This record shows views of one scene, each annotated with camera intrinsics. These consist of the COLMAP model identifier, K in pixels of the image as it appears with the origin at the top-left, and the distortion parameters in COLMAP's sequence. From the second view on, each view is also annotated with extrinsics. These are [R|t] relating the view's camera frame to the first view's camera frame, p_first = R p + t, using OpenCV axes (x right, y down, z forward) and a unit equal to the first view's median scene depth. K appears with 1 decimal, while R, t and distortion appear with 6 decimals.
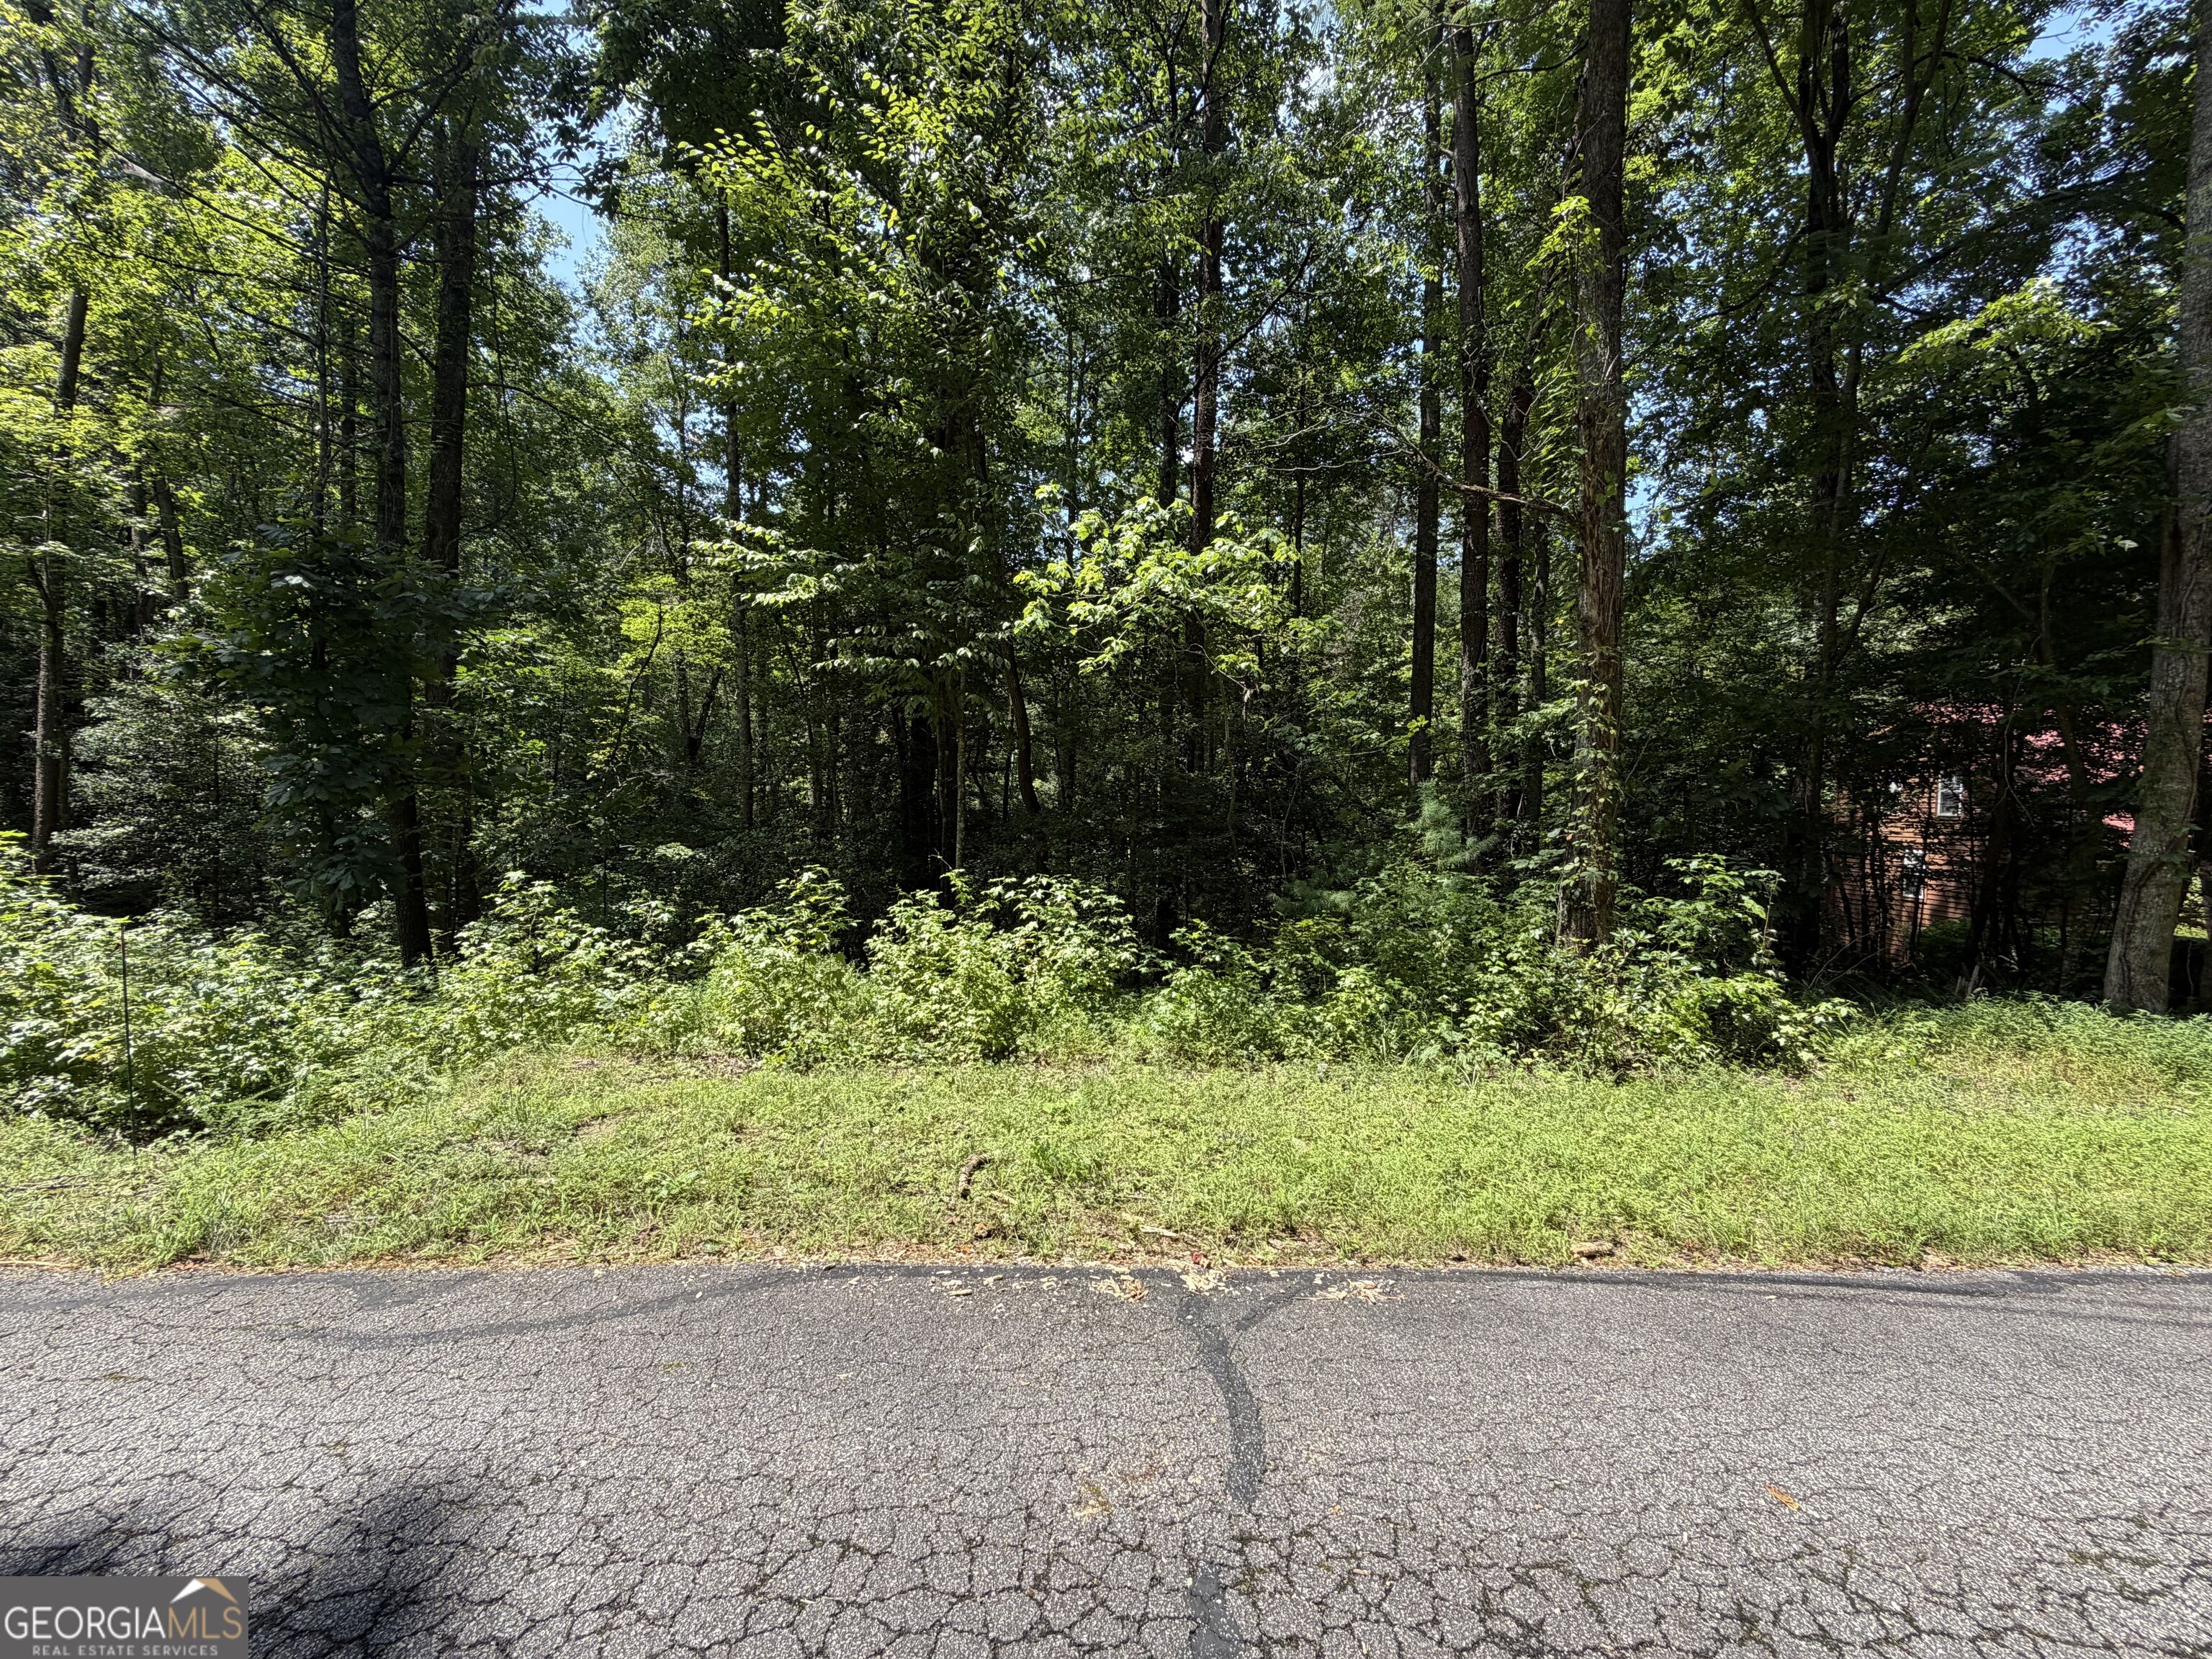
lens RADIAL K [[880.6, 0, 1107.0], [0, 880.6, 814.6], [0, 0, 1]] dist [0.006896, -0.000540]
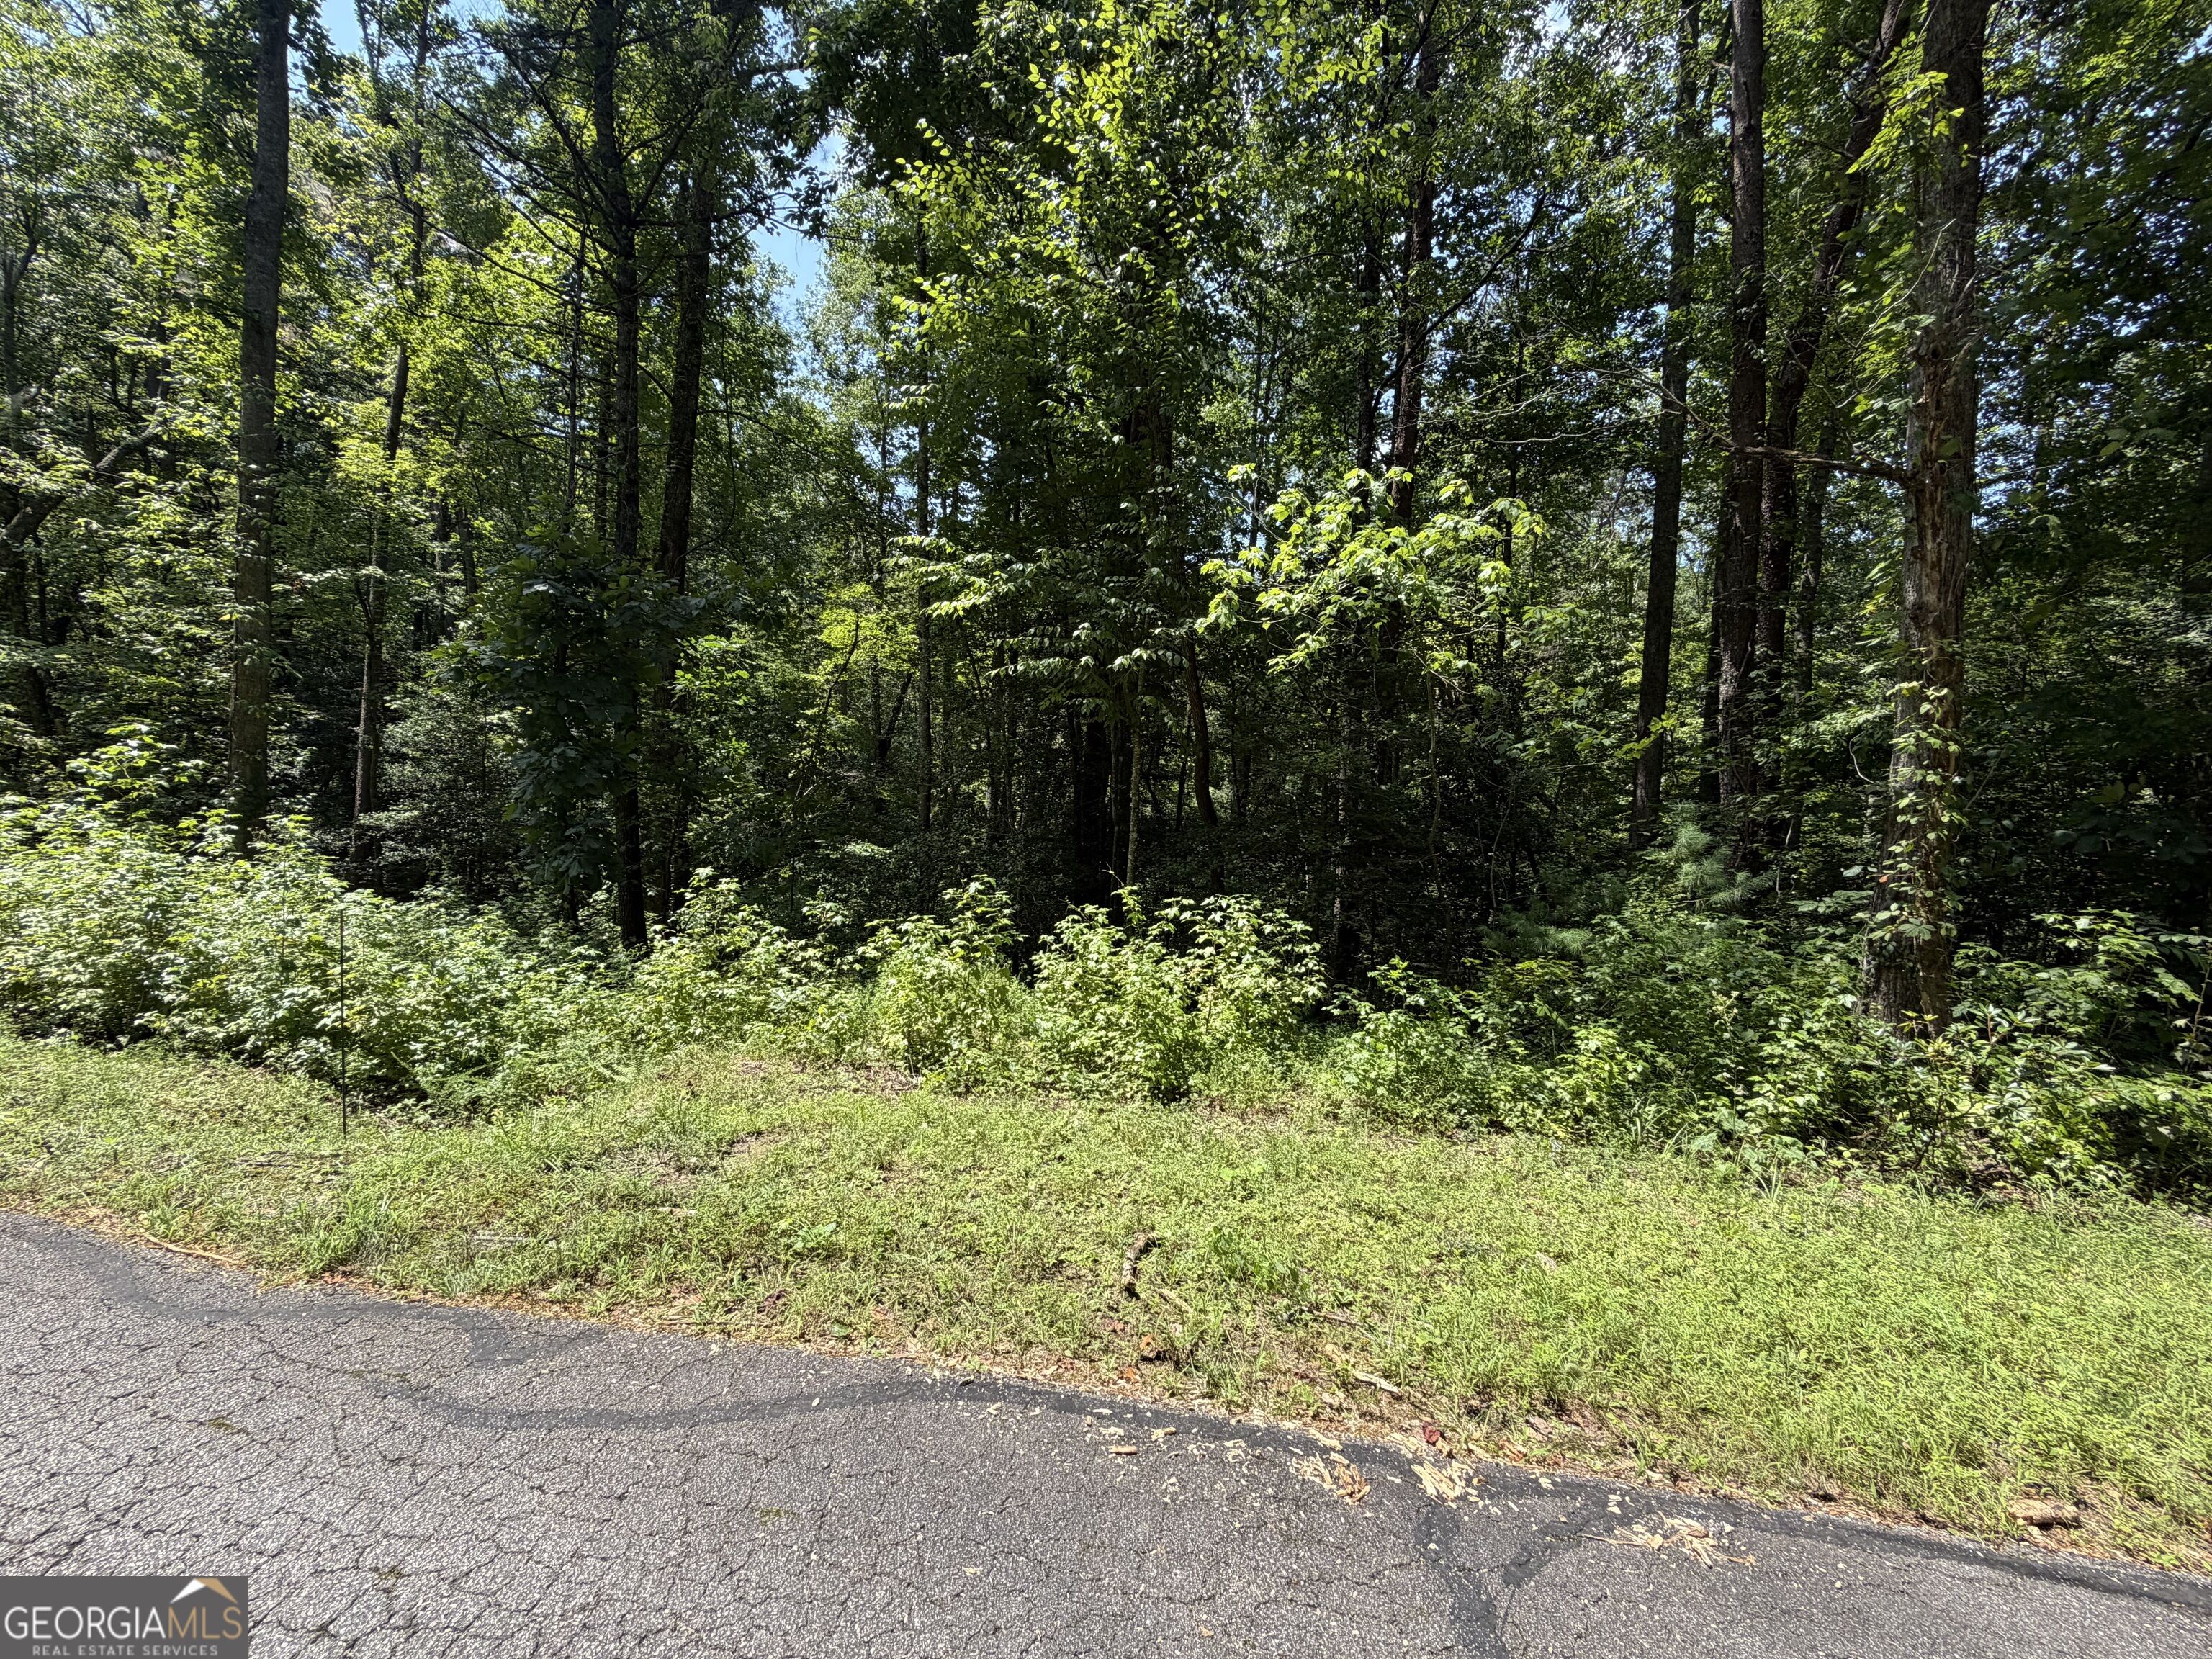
lens RADIAL K [[880.6, 0, 1111.2], [0, 880.6, 812.6], [0, 0, 1]] dist [0.006896, -0.000540]
pose [[0.981977, 0.028935, -0.186773, -0.017488], [-0.030808, 0.999500, -0.007131, -0.007055], [0.186473, 0.012757, 0.982377, 0.084425]]
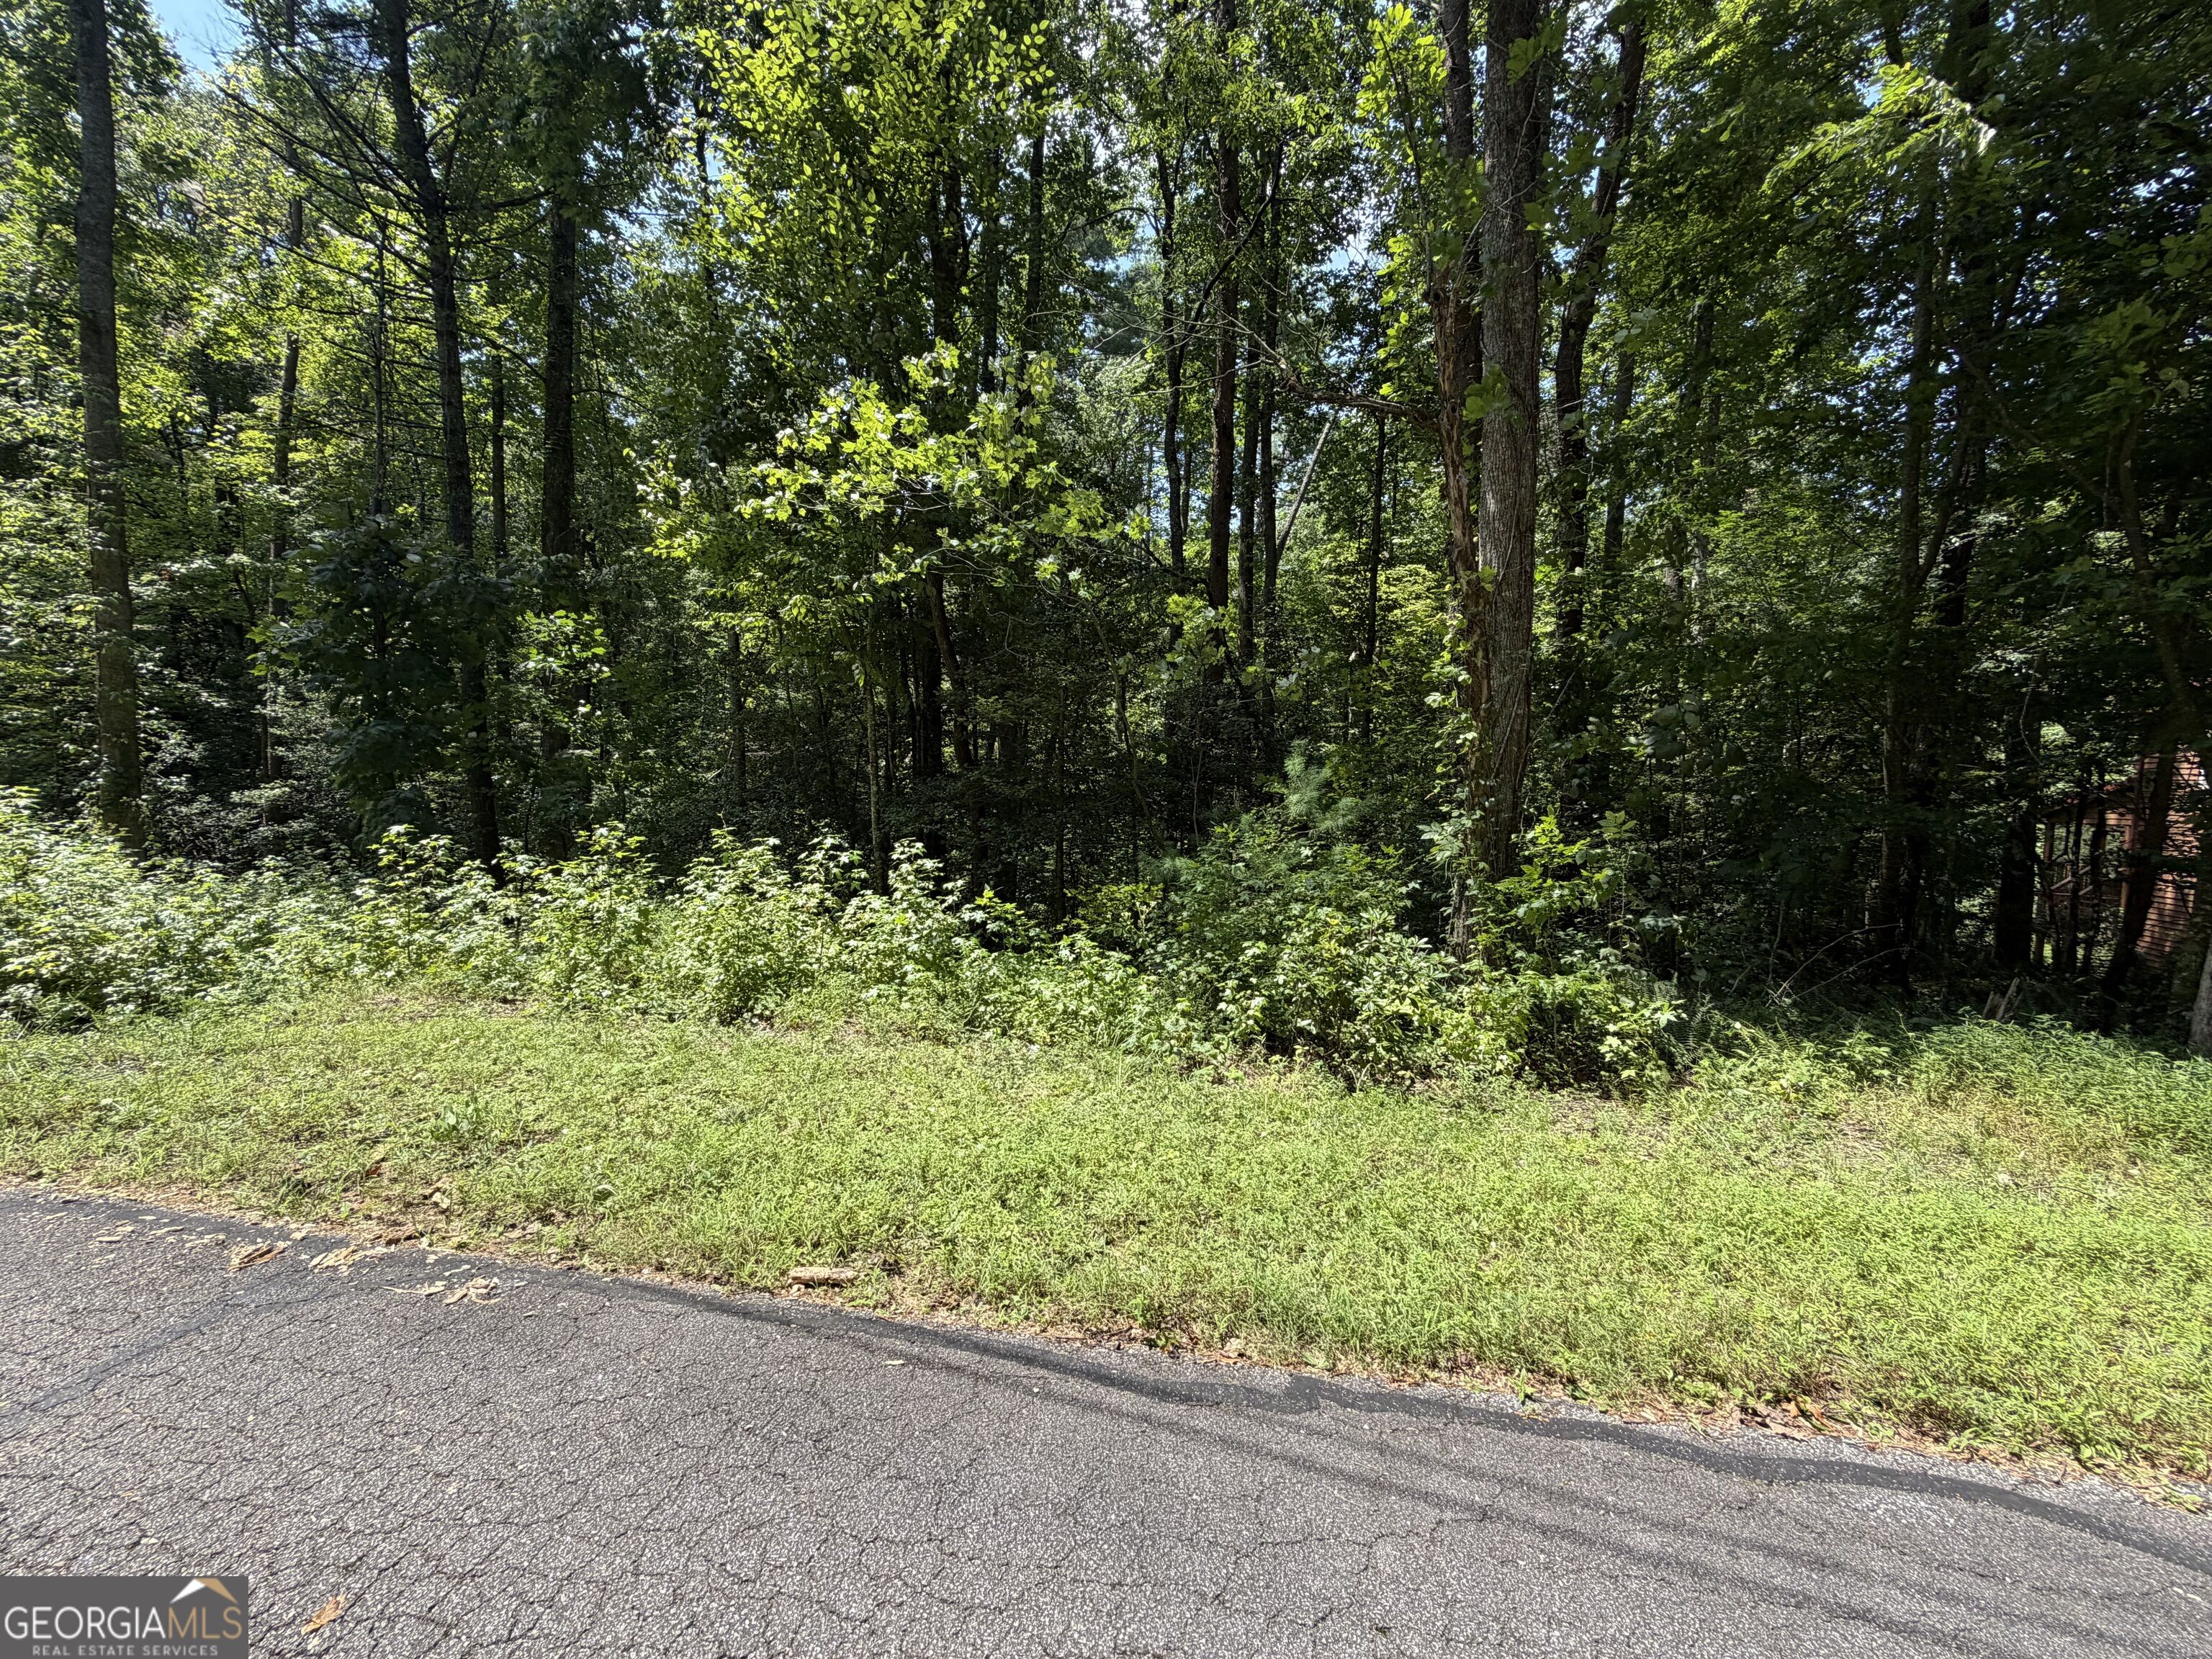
lens RADIAL K [[880.6, 0, 1104.5], [0, 880.6, 814.3], [0, 0, 1]] dist [0.006896, -0.000540]
pose [[0.976201, 0.009806, -0.216645, 0.419573], [-0.004039, 0.999626, 0.027046, 0.020222], [0.216829, -0.025527, 0.975876, 0.119639]]
